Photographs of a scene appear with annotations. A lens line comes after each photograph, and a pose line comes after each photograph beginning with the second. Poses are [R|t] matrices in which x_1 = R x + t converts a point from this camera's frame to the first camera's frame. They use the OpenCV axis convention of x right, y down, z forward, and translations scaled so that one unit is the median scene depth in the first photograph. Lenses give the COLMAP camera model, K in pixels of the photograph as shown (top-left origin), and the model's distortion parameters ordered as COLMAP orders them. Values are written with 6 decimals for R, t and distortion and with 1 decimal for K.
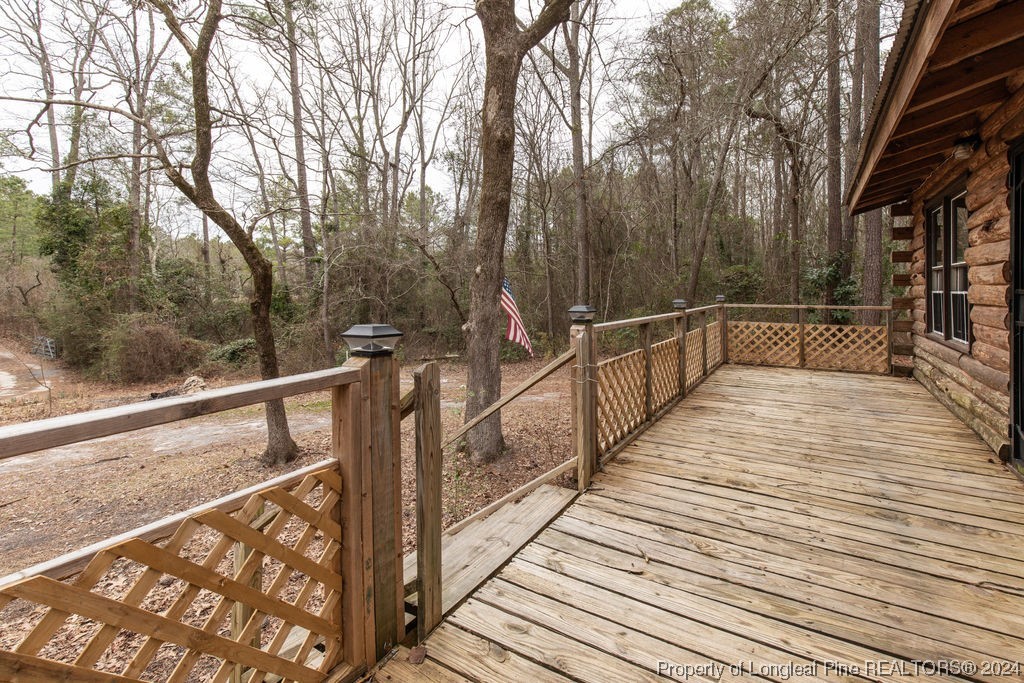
lens RADIAL K [[484.5, 0, 514.9], [0, 484.5, 286.0], [0, 0, 1]] dist [0.002162, 0.000111]
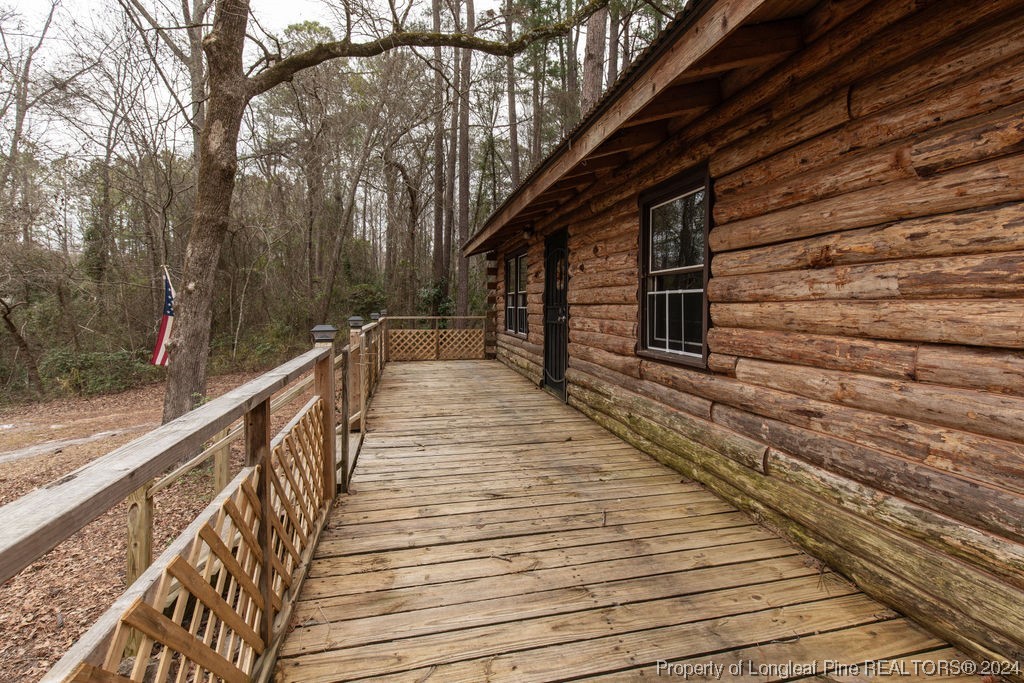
lens RADIAL K [[472.3, 0, 512.2], [0, 472.3, 324.2], [0, 0, 1]] dist [-0.000211, 0.000323]
pose [[0.721230, -0.025614, 0.692222, -0.280963], [-0.006737, 0.999010, 0.043984, -0.001555], [-0.692663, -0.036386, 0.720343, -0.215446]]
